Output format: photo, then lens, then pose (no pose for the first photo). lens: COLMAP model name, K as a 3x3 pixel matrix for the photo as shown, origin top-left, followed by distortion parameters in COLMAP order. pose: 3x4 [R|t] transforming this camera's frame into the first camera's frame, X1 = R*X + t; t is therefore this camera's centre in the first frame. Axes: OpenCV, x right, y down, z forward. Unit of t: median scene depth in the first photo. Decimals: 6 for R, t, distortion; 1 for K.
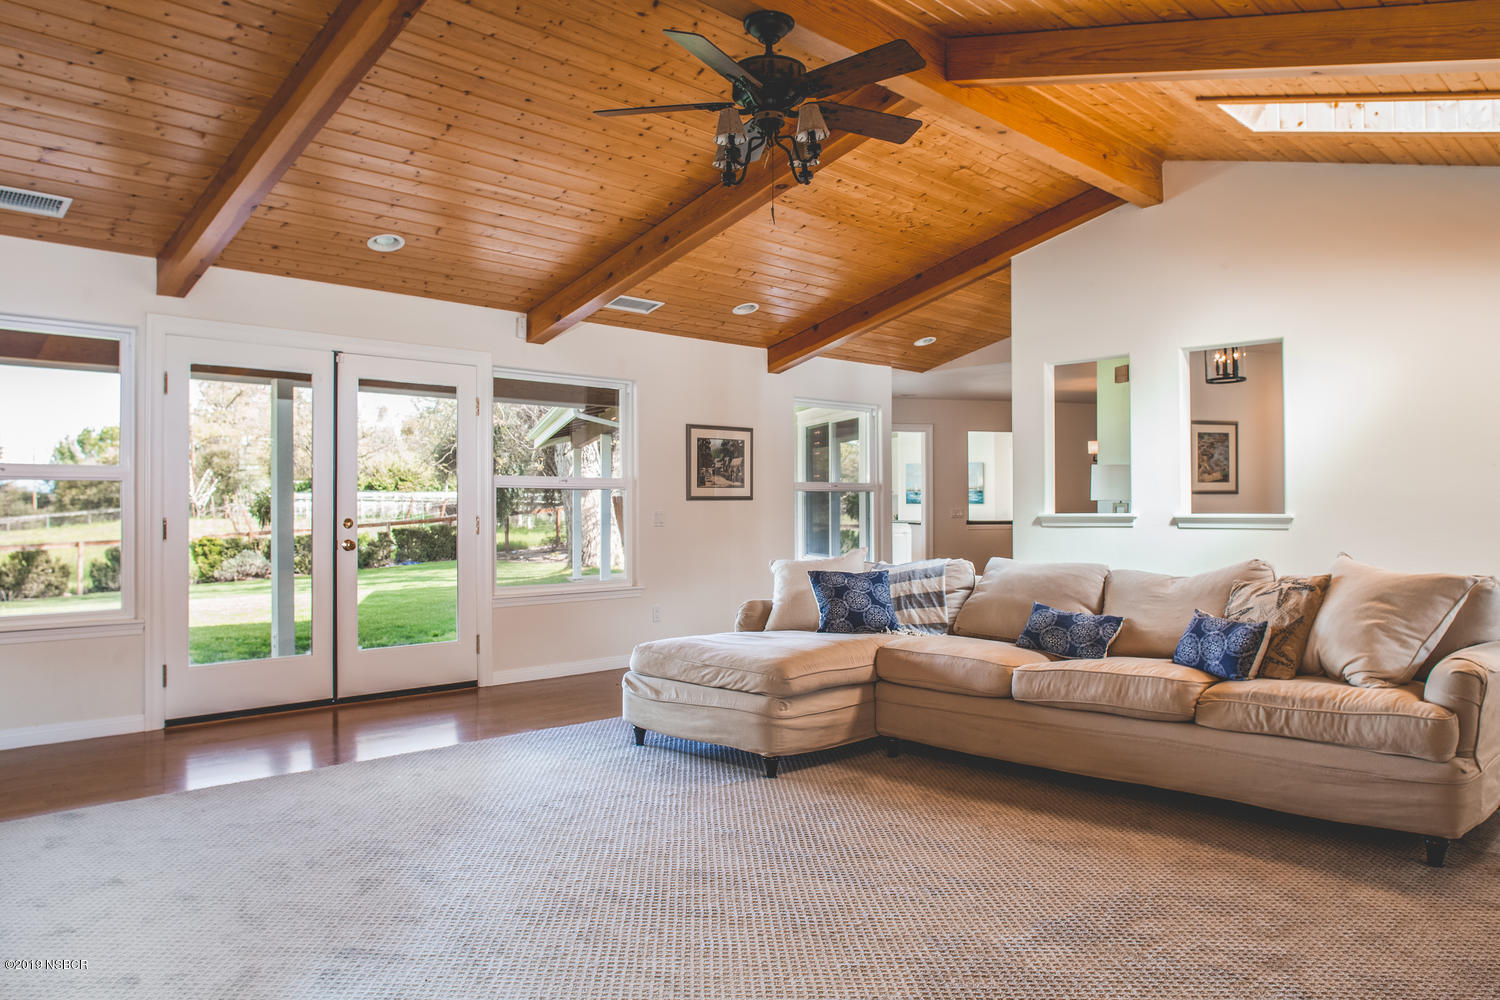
lens RADIAL K [[1072.5, 0, 750.0], [0, 1072.5, 500.0], [0, 0, 1]] dist [-0.075801, 0.000098]
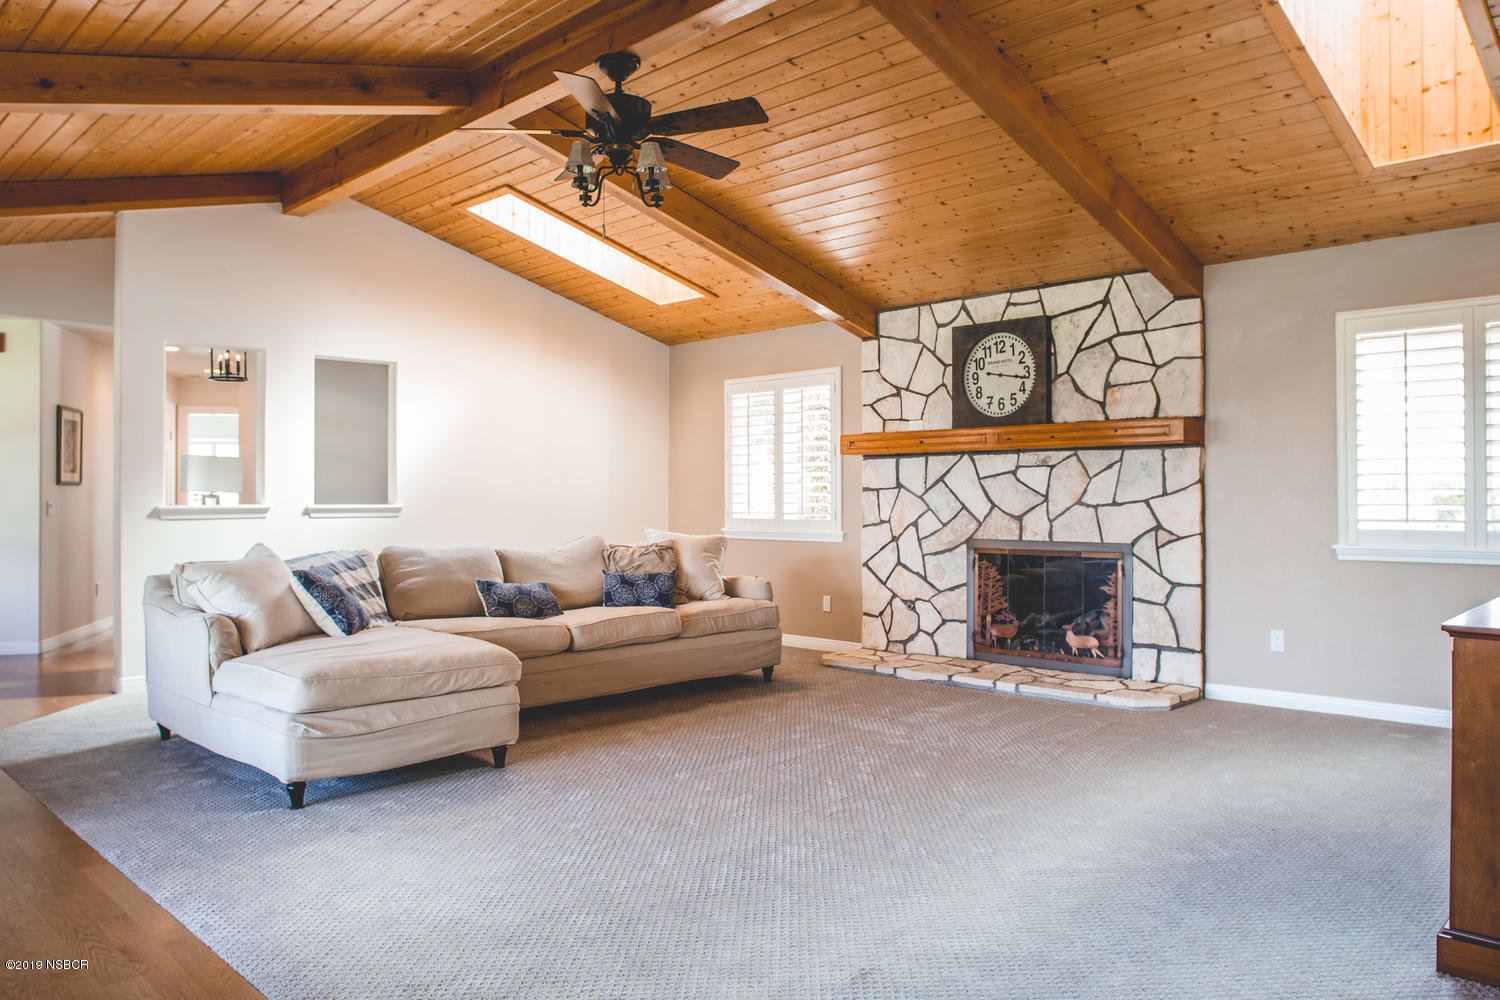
lens RADIAL K [[1052.6, 0, 750.0], [0, 1052.6, 500.0], [0, 0, 1]] dist [-0.002035, -0.000610]
pose [[0.008787, -0.003387, 0.999956, -0.735588], [-0.007072, 0.999969, 0.003450, 0.001072], [-0.999936, -0.007102, 0.008763, 0.568191]]
